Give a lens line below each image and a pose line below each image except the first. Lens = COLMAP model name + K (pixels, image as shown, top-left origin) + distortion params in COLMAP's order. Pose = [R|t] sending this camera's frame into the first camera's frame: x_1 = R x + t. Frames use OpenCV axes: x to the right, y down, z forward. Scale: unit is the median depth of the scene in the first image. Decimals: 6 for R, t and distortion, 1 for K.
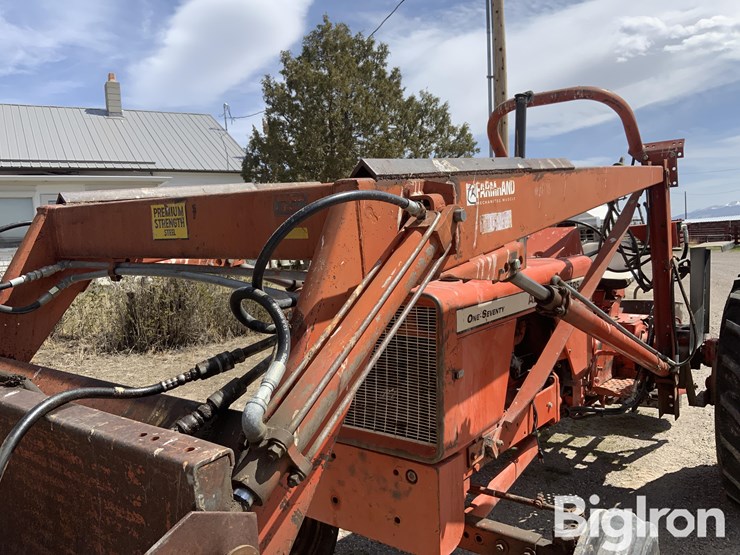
lens RADIAL K [[611.8, 0, 369.6], [0, 611.8, 274.2], [0, 0, 1]] dist [0.076654, -0.132616]
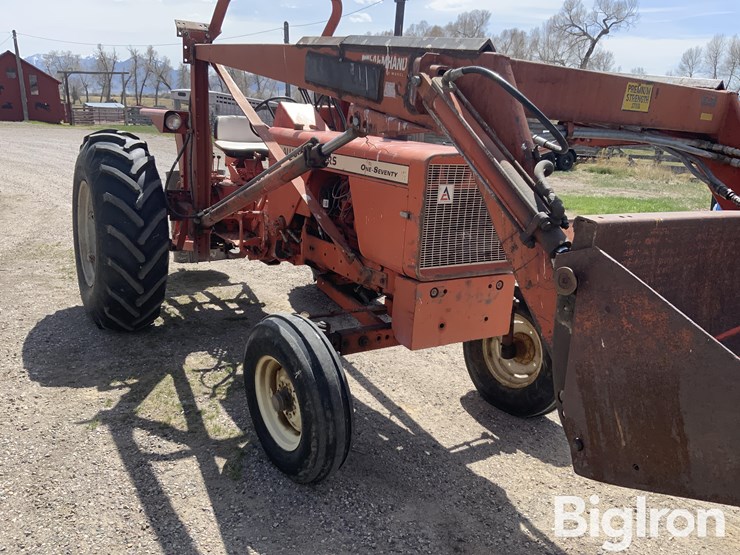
lens RADIAL K [[611.8, 0, 369.8], [0, 611.8, 279.4], [0, 0, 1]] dist [0.076654, -0.132616]
pose [[0.340160, -0.184298, 0.922131, -0.811320], [-0.009338, 0.979896, 0.199288, 0.017088], [-0.940321, -0.076401, 0.331601, 0.477943]]
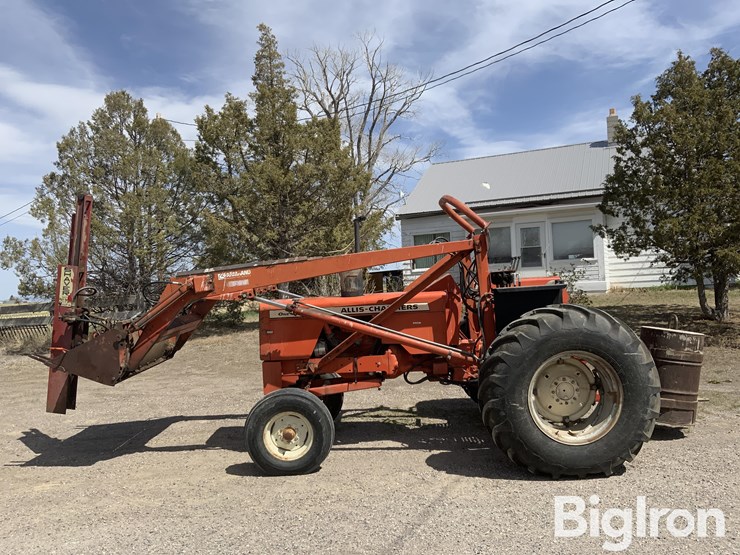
lens RADIAL K [[611.8, 0, 371.9], [0, 611.8, 280.1], [0, 0, 1]] dist [0.076654, -0.132616]
pose [[0.578000, 0.024421, -0.815672, 1.633625], [-0.021575, 0.999660, 0.014641, -0.081062], [0.815752, 0.009135, 0.578330, -0.171051]]
